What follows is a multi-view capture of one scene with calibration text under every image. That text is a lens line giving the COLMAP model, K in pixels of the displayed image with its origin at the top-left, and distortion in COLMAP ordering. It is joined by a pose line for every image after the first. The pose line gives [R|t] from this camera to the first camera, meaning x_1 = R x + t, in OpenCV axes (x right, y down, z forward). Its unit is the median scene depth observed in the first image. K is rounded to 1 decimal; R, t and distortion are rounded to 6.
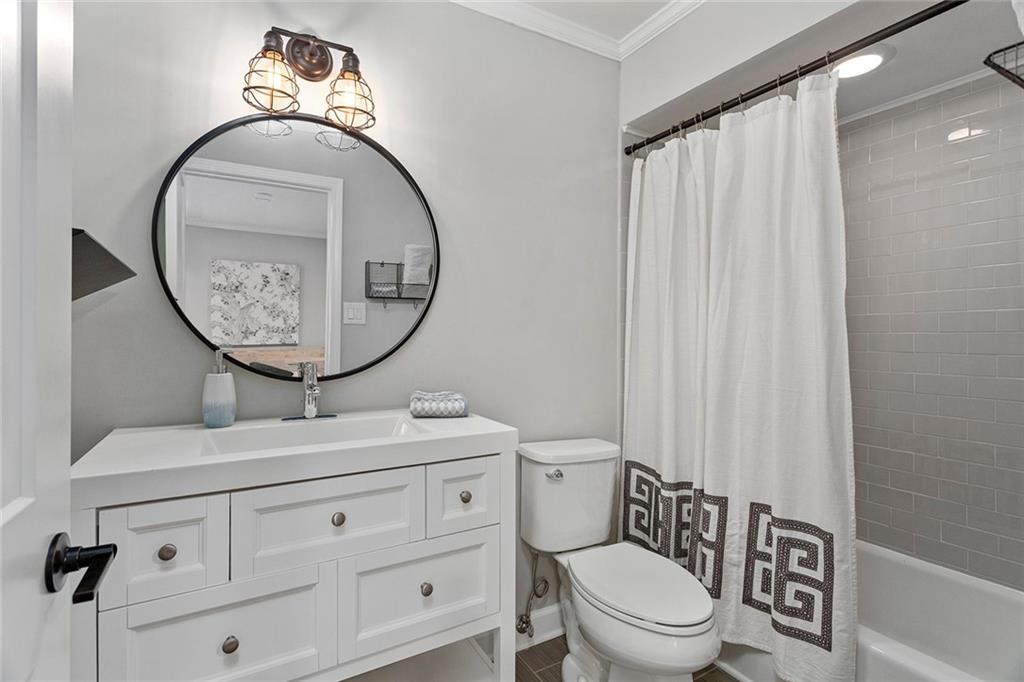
lens RADIAL K [[487.4, 0, 511.8], [0, 487.4, 343.7], [0, 0, 1]] dist [0.003234, 0.001654]
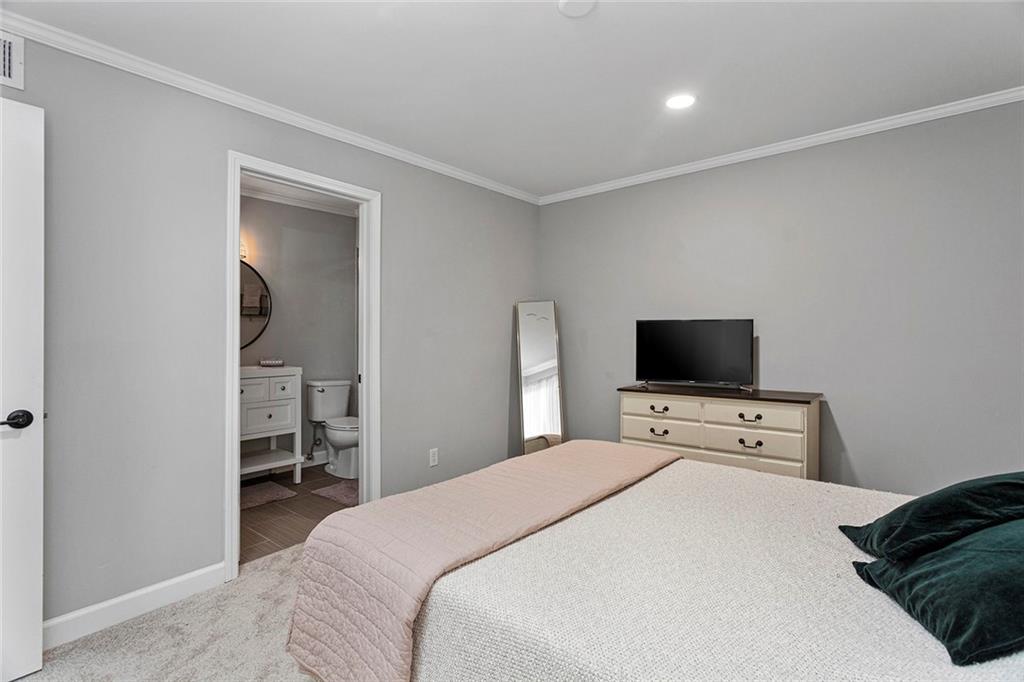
lens RADIAL K [[487.4, 0, 512.2], [0, 487.4, 338.4], [0, 0, 1]] dist [0.003234, 0.001654]
pose [[0.941236, -0.000115, 0.337751, 0.167636], [0.005520, 0.999872, -0.015041, 0.038737], [-0.337706, 0.016022, 0.941115, -1.774165]]
